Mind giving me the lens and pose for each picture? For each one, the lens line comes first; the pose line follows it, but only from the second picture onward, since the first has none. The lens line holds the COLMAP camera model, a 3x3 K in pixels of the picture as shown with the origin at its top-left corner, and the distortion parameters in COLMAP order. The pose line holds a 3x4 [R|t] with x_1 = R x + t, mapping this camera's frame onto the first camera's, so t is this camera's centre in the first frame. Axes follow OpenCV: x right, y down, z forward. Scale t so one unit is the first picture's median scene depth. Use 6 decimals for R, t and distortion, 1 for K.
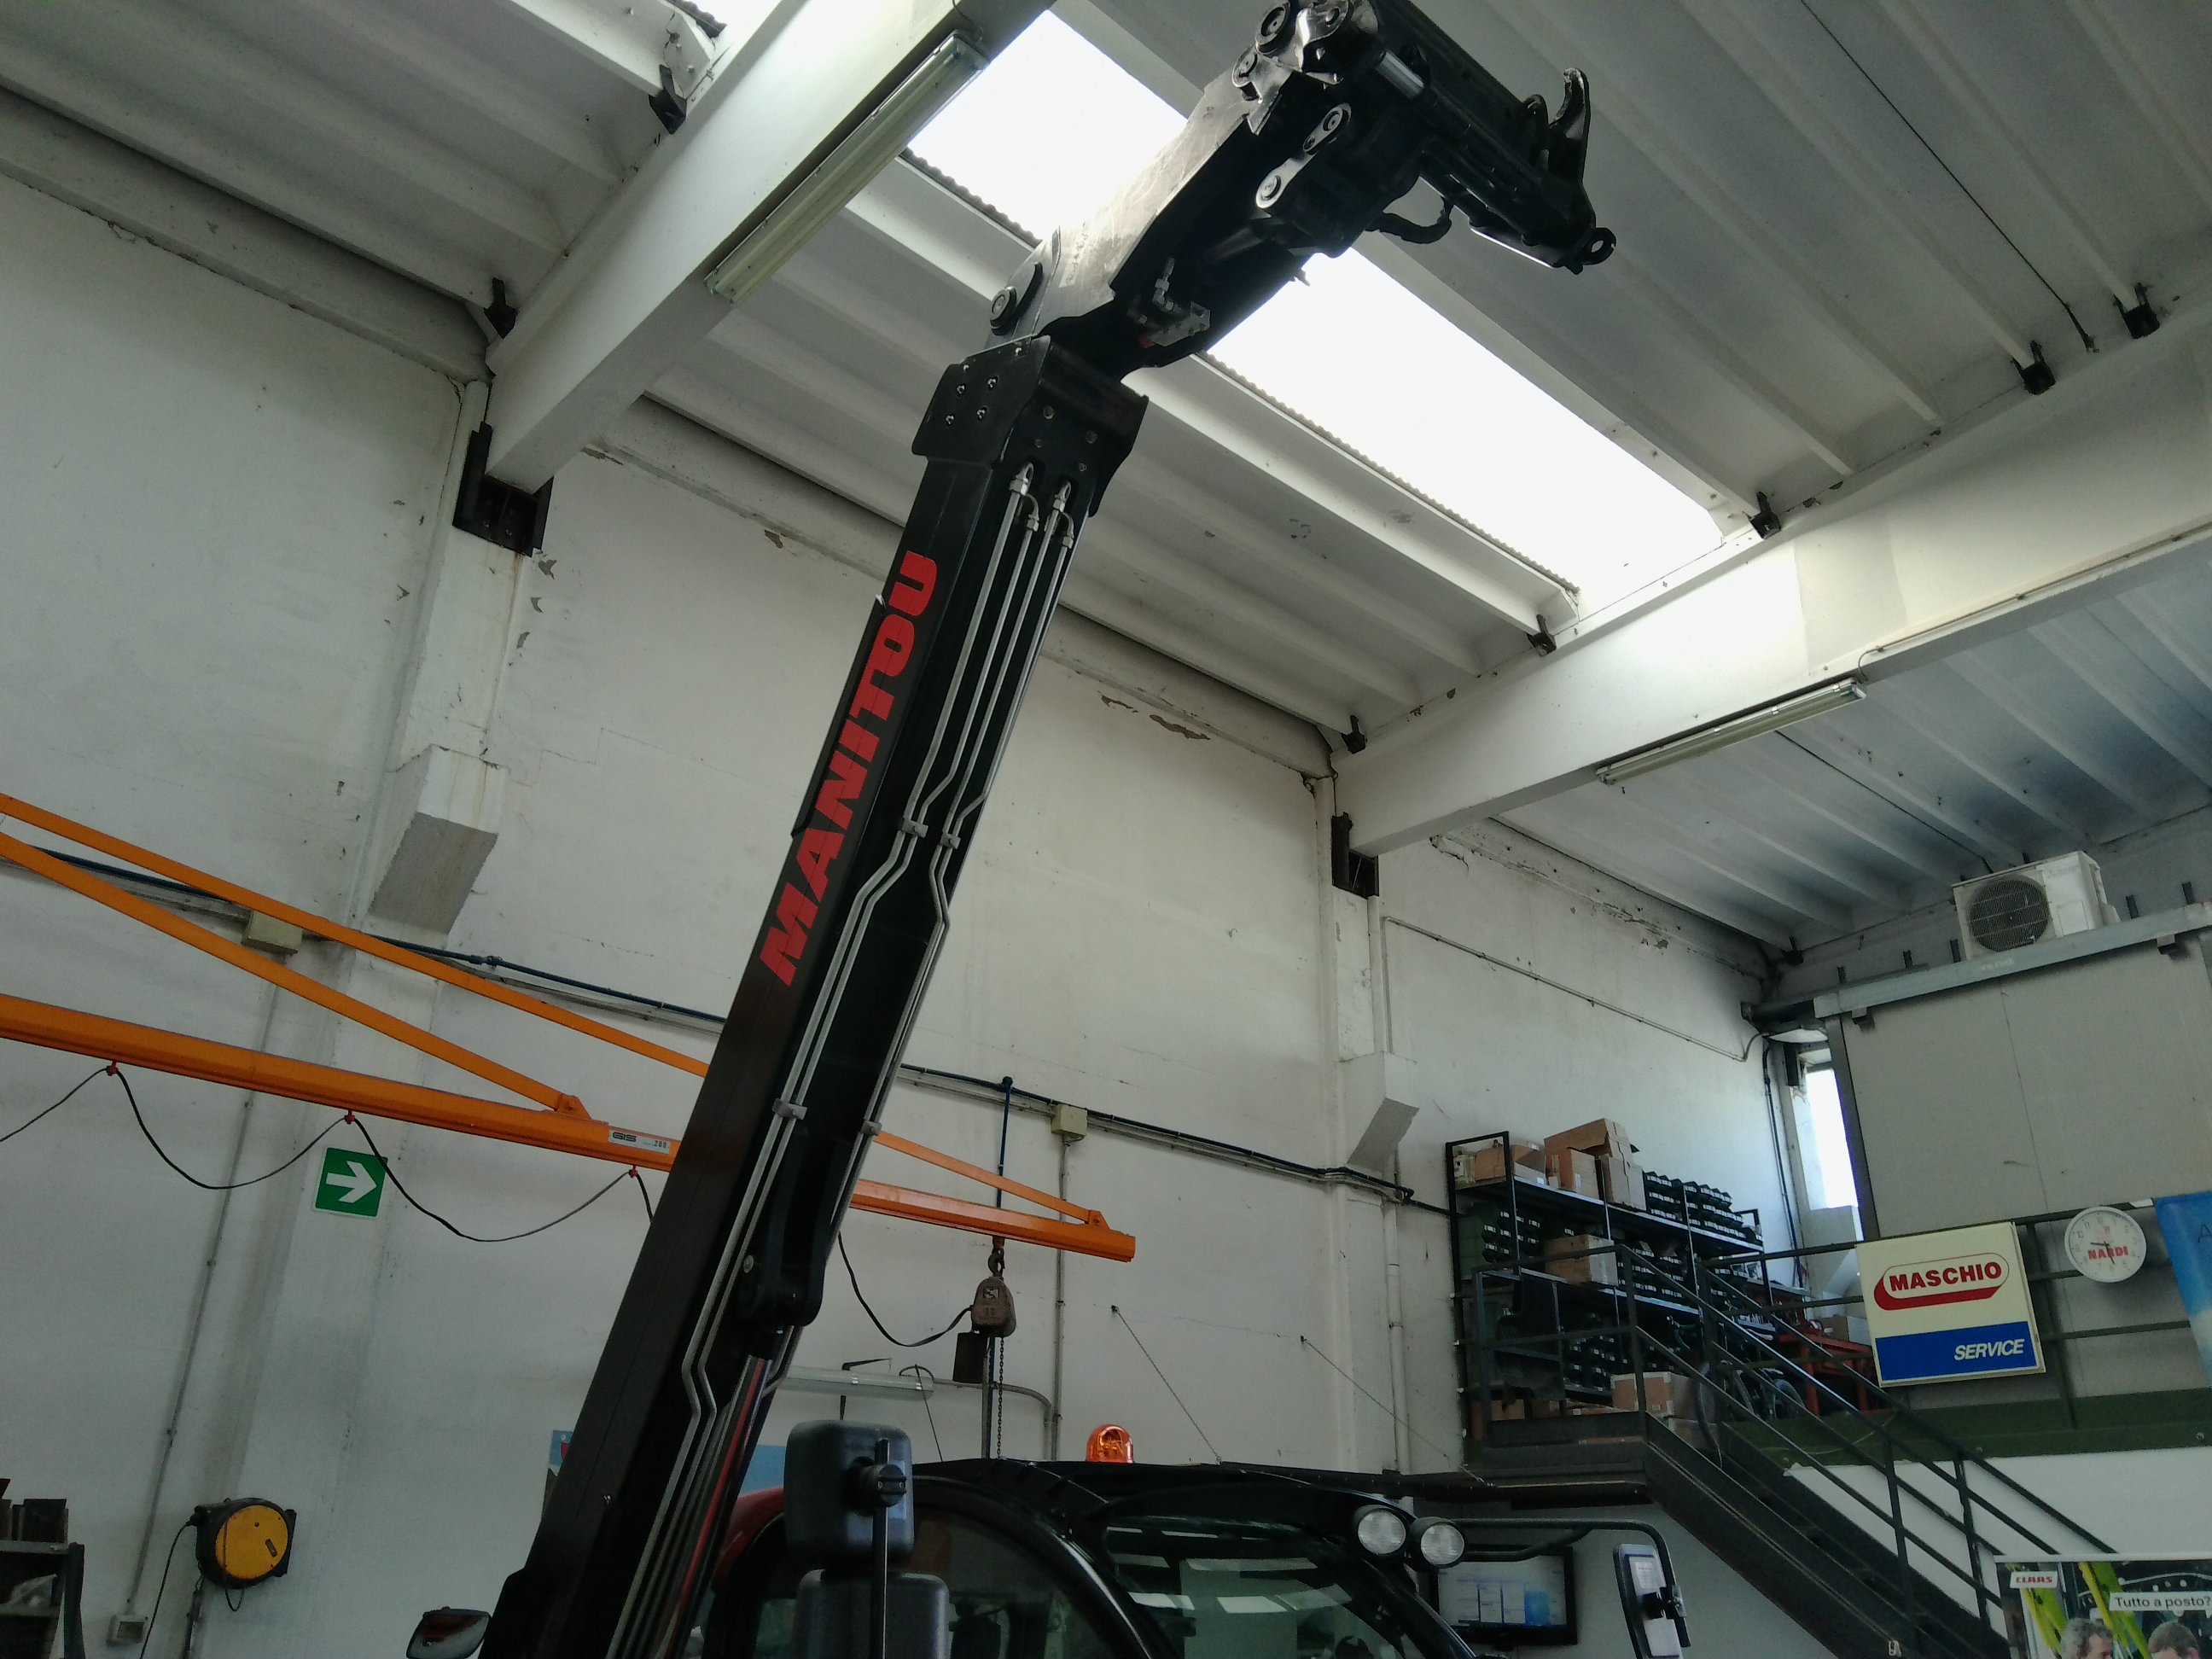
lens RADIAL K [[1693.4, 0, 1124.4], [0, 1693.4, 818.9], [0, 0, 1]] dist [0.073544, -0.095106]
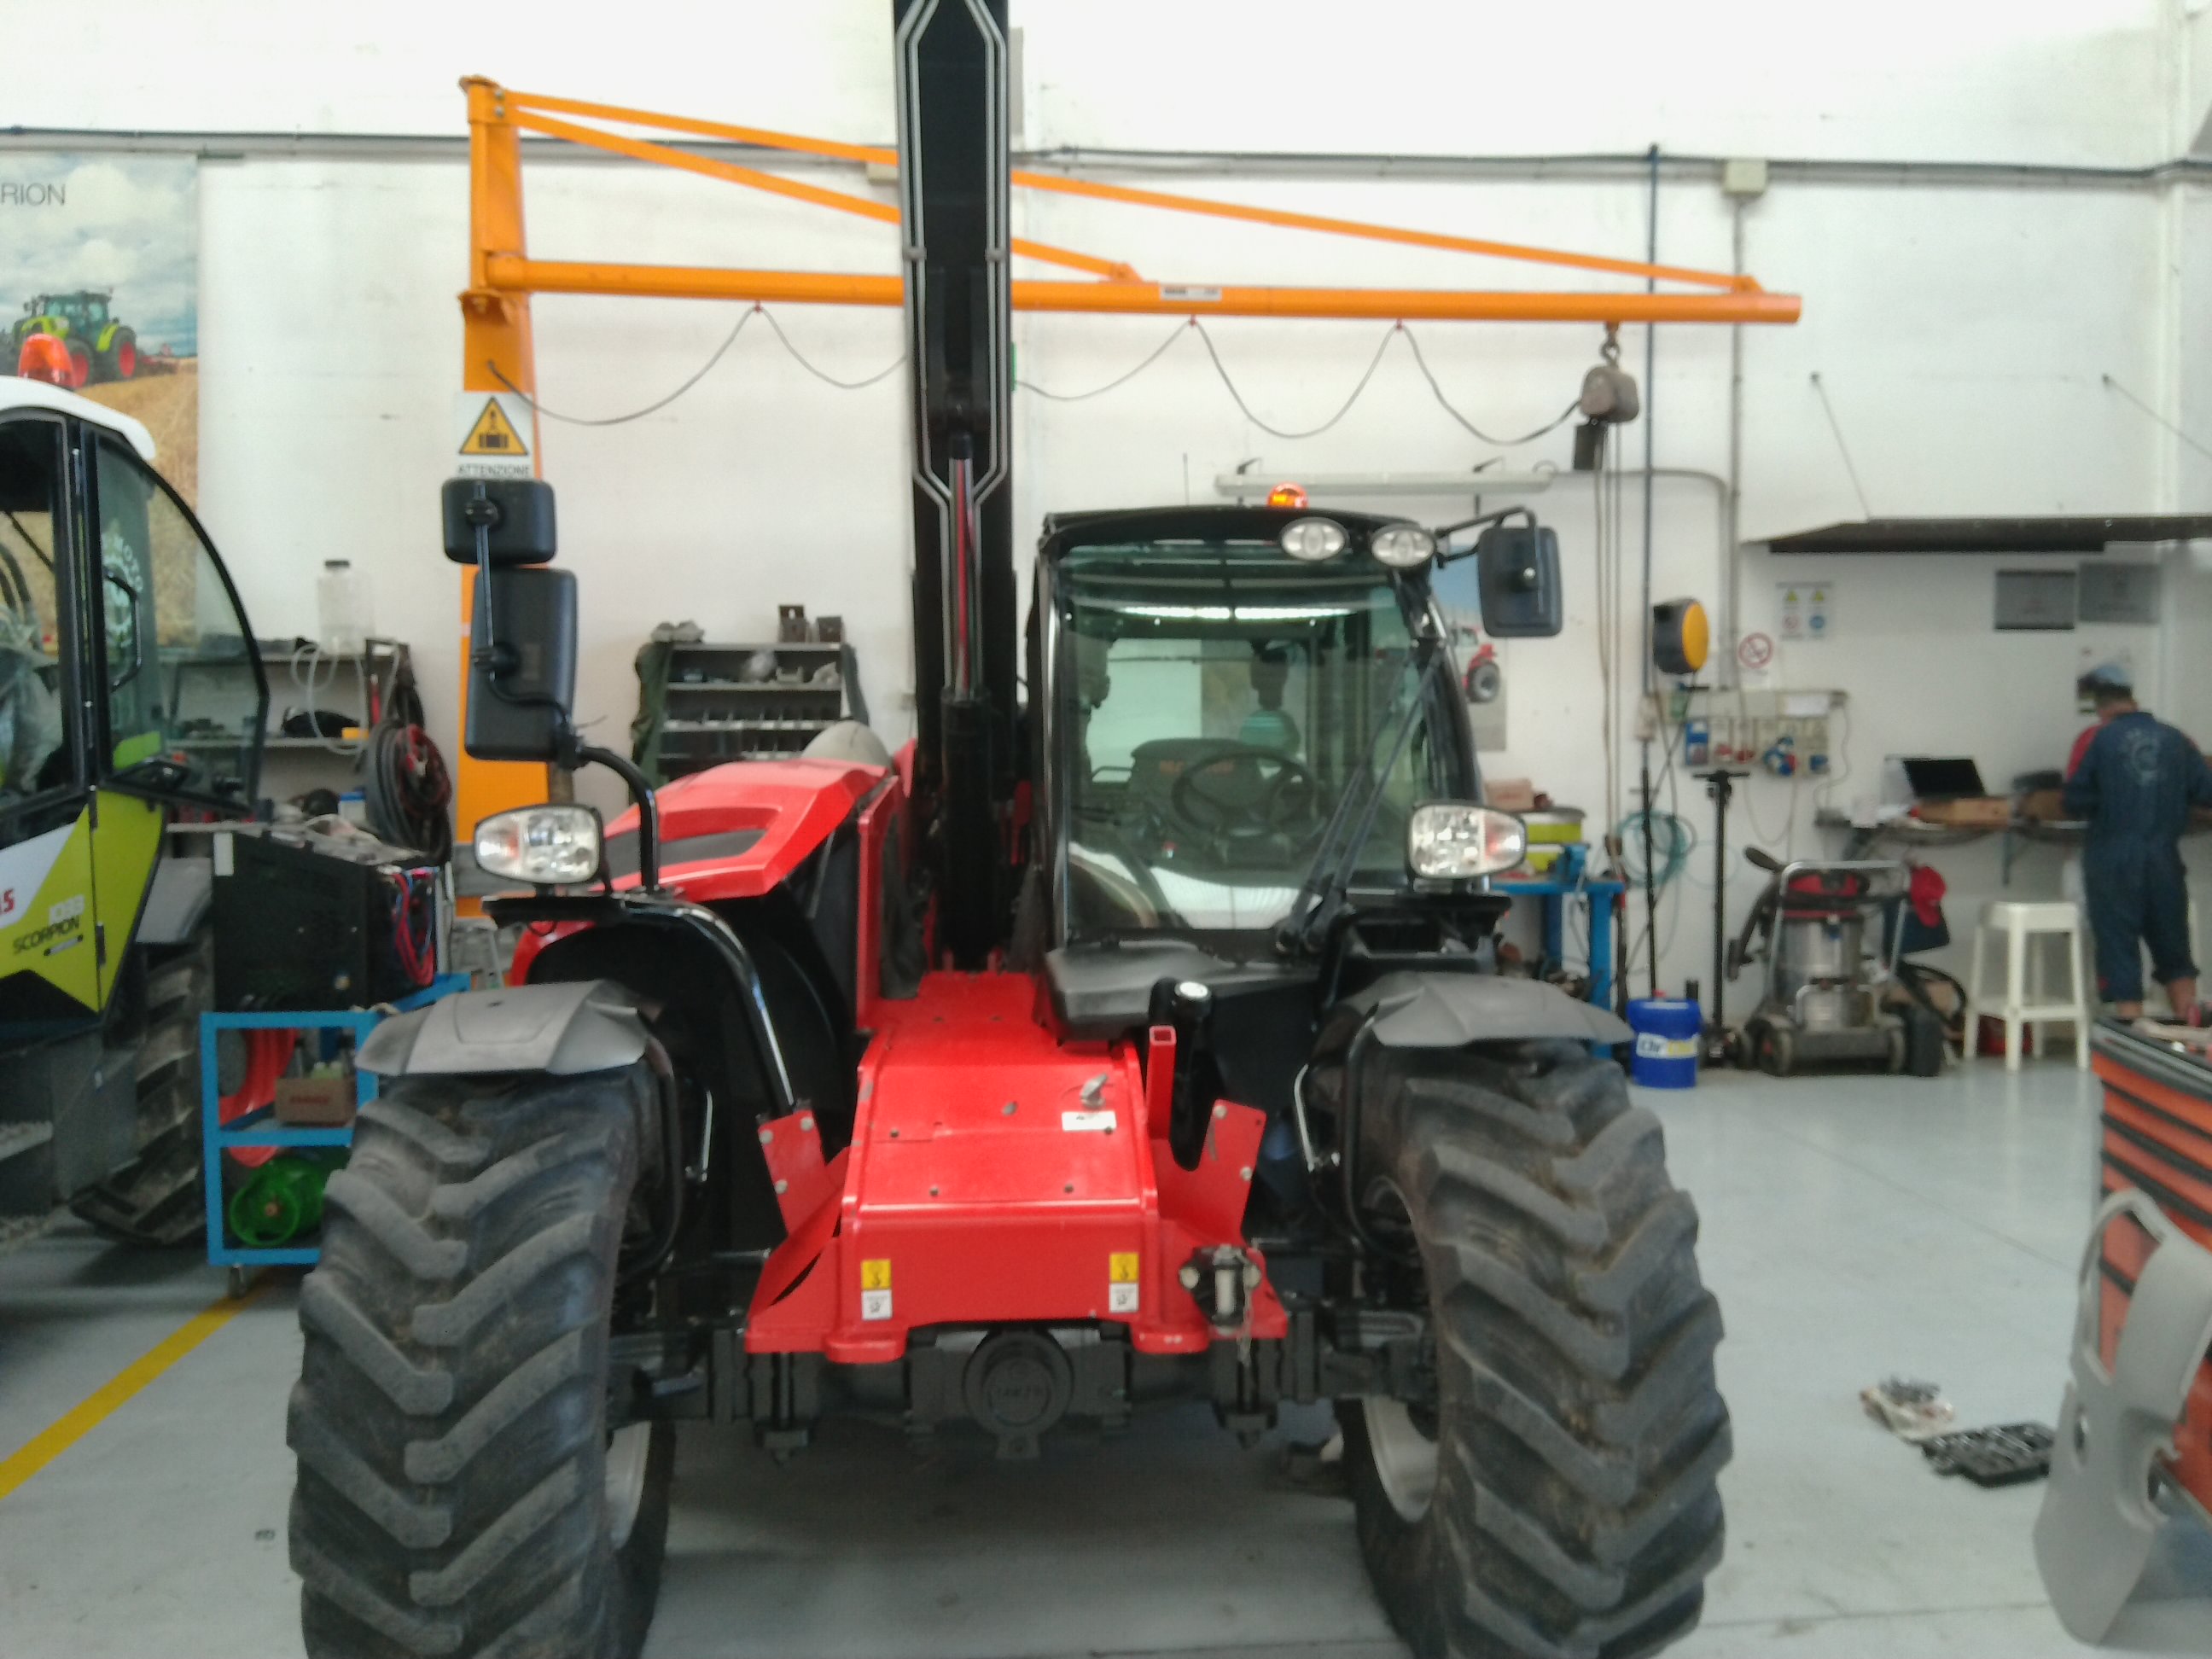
lens RADIAL K [[1693.4, 0, 1099.0], [0, 1693.4, 821.1], [0, 0, 1]] dist [0.073544, -0.095106]
pose [[0.779356, 0.014707, -0.626409, 0.288873], [0.277734, 0.888042, 0.366396, 0.057937], [0.561665, -0.459528, 0.688016, 0.043793]]
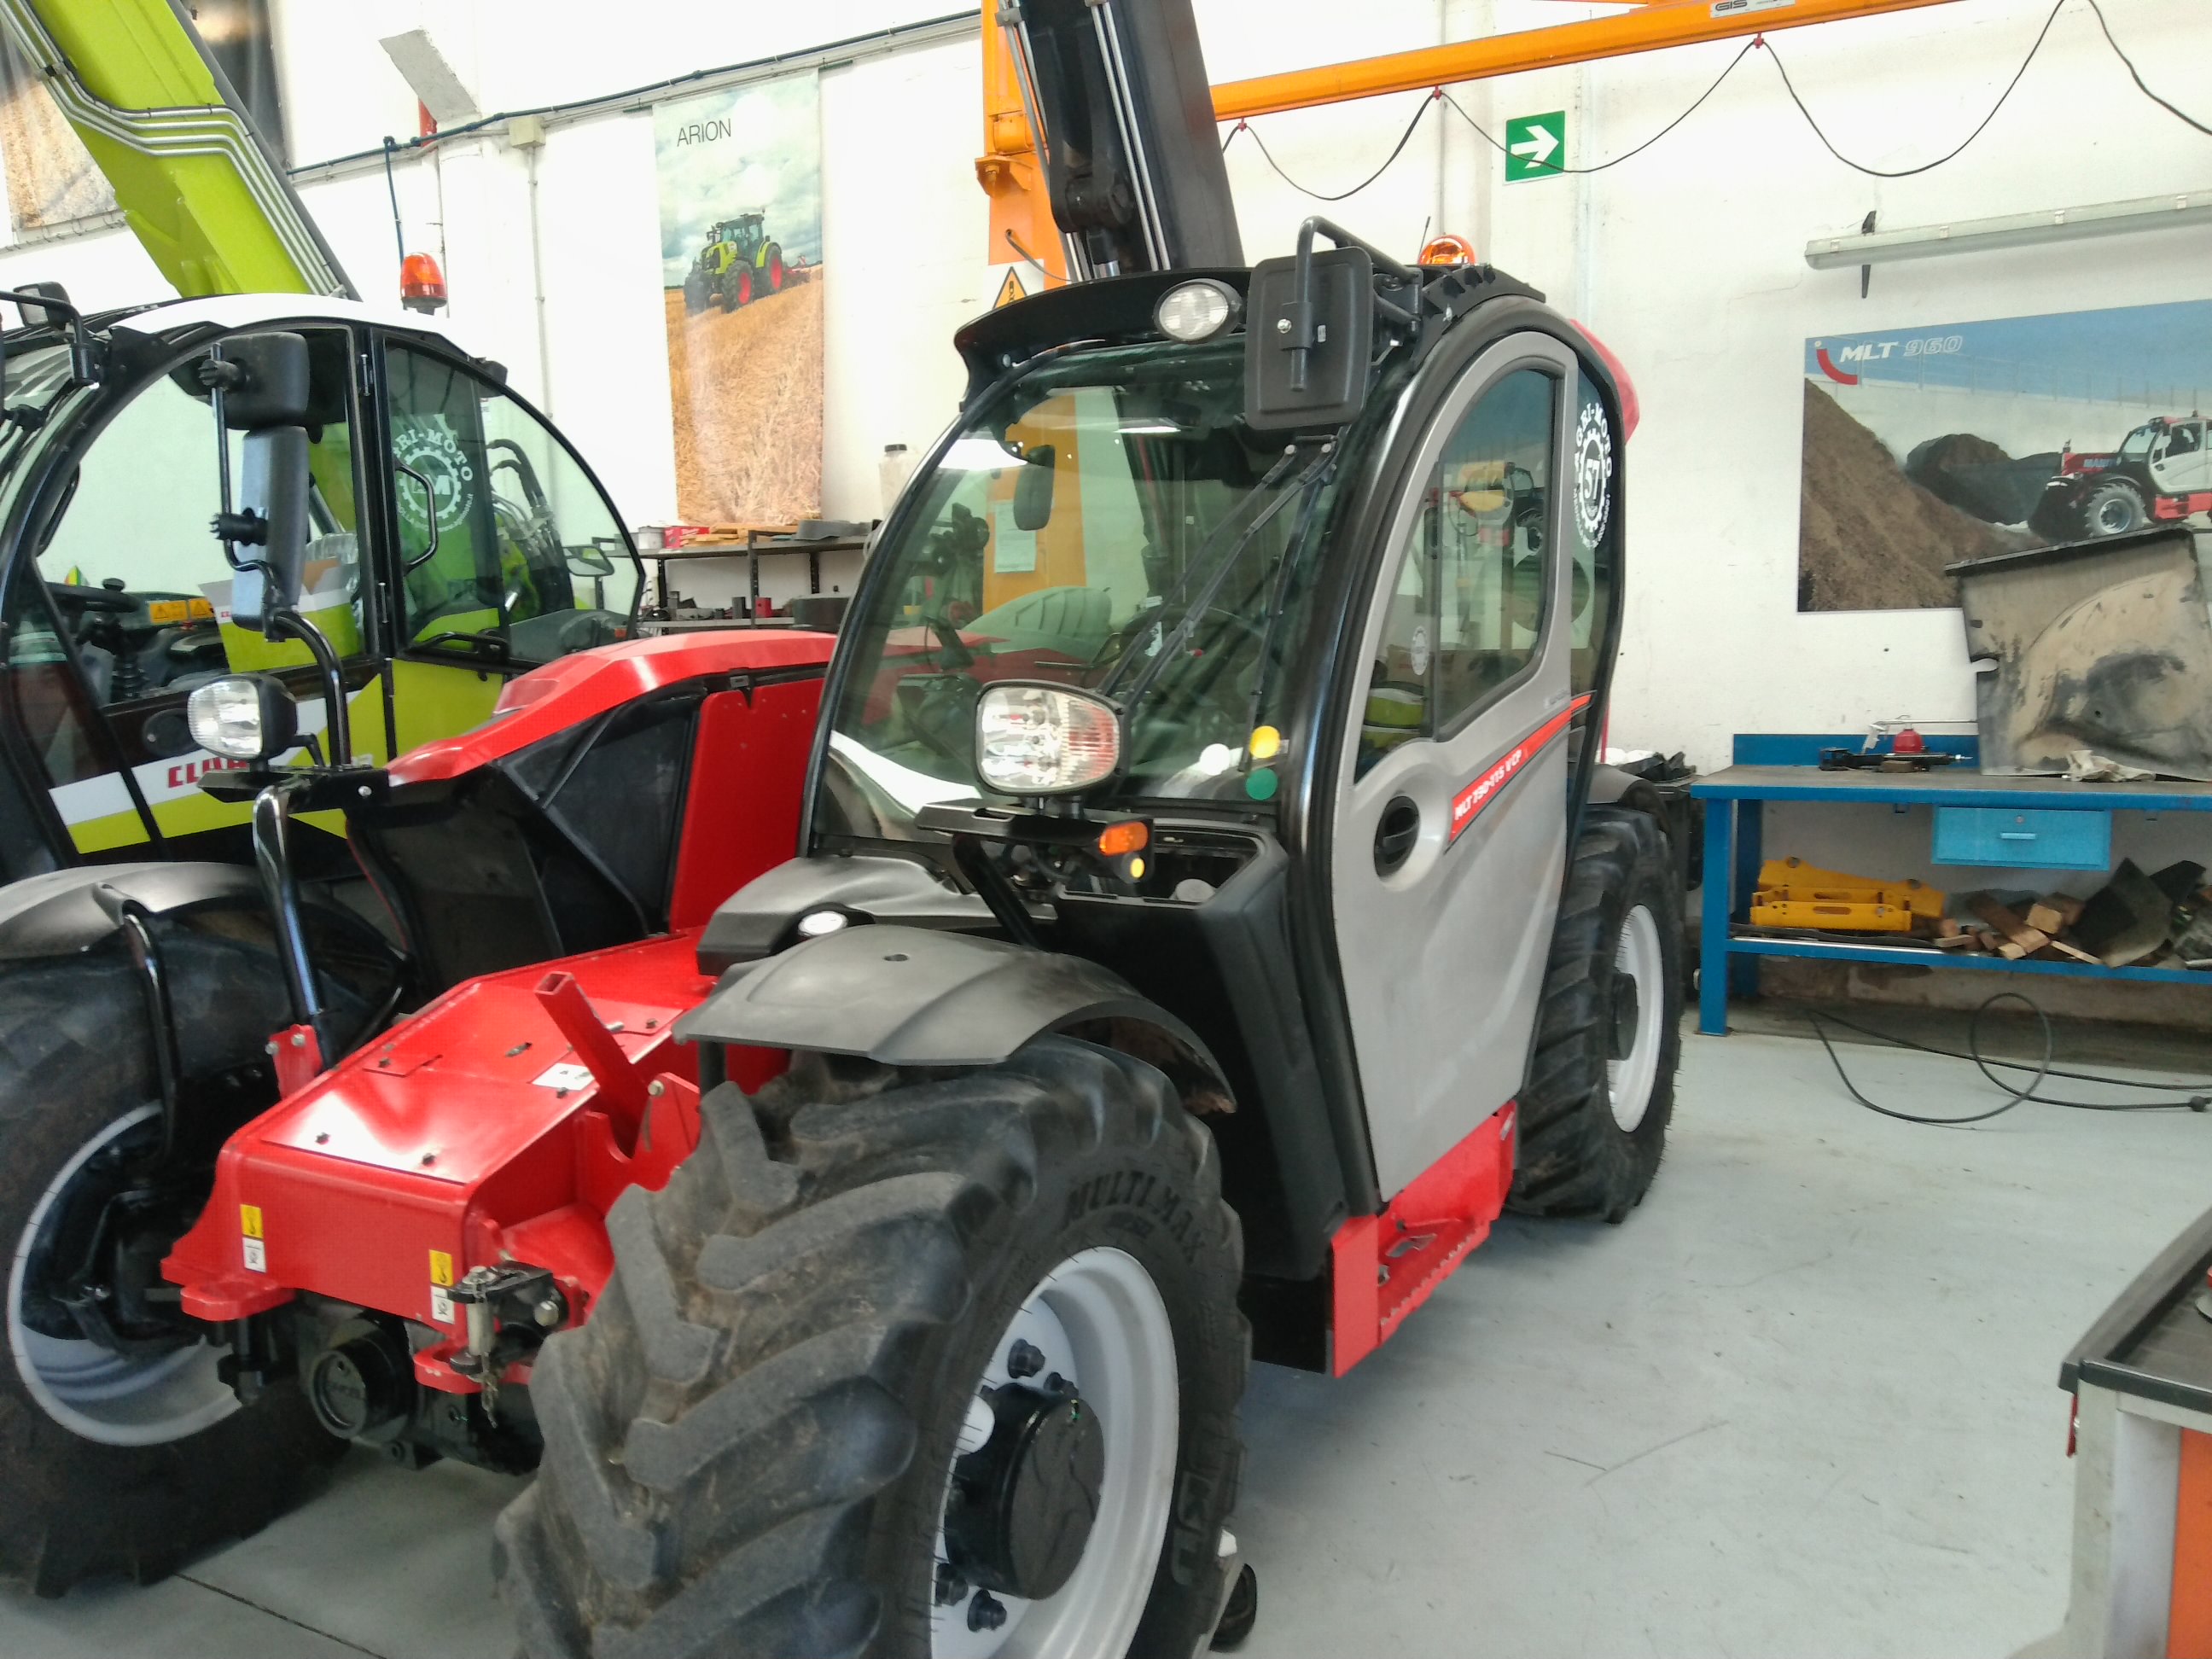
lens RADIAL K [[1693.4, 0, 1199.0], [0, 1693.4, 822.3], [0, 0, 1]] dist [0.073544, -0.095106]
pose [[0.296628, 0.092087, -0.950543, 0.374311], [0.420370, 0.881135, 0.216544, 0.208017], [0.857497, -0.463812, 0.222658, 0.344833]]
